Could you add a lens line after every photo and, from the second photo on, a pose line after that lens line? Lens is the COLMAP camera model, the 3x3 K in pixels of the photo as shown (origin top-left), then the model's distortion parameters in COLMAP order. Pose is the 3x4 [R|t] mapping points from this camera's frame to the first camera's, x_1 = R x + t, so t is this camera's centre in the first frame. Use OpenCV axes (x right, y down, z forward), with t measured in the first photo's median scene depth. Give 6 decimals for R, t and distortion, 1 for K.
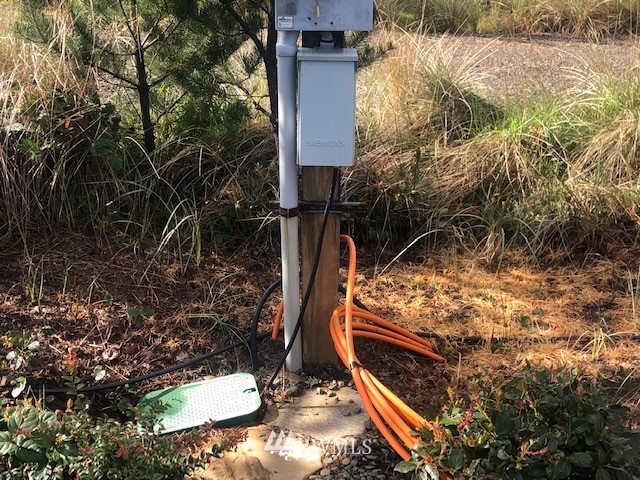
lens RADIAL K [[850.9, 0, 320.0], [0, 850.9, 240.0], [0, 0, 1]] dist [0.145555, -0.463656]
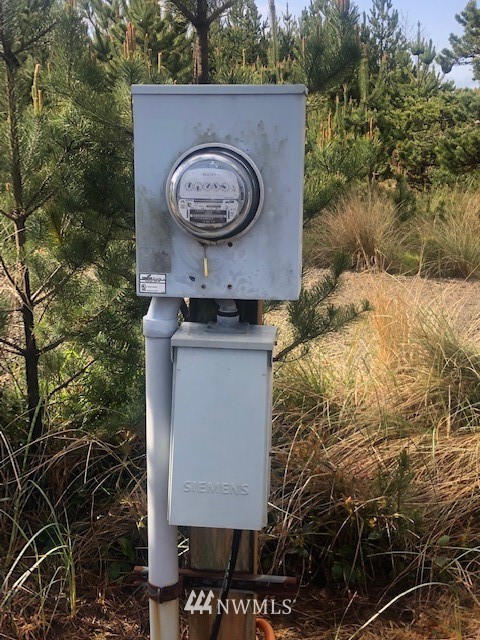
lens RADIAL K [[850.9, 0, 240.0], [0, 850.9, 320.0], [0, 0, 1]] dist [0.145555, -0.463656]
pose [[0.993649, 0.024662, -0.109792, 0.056360], [-0.043716, 0.983652, -0.174692, -0.084773], [0.103689, 0.178382, 0.978483, 0.285167]]
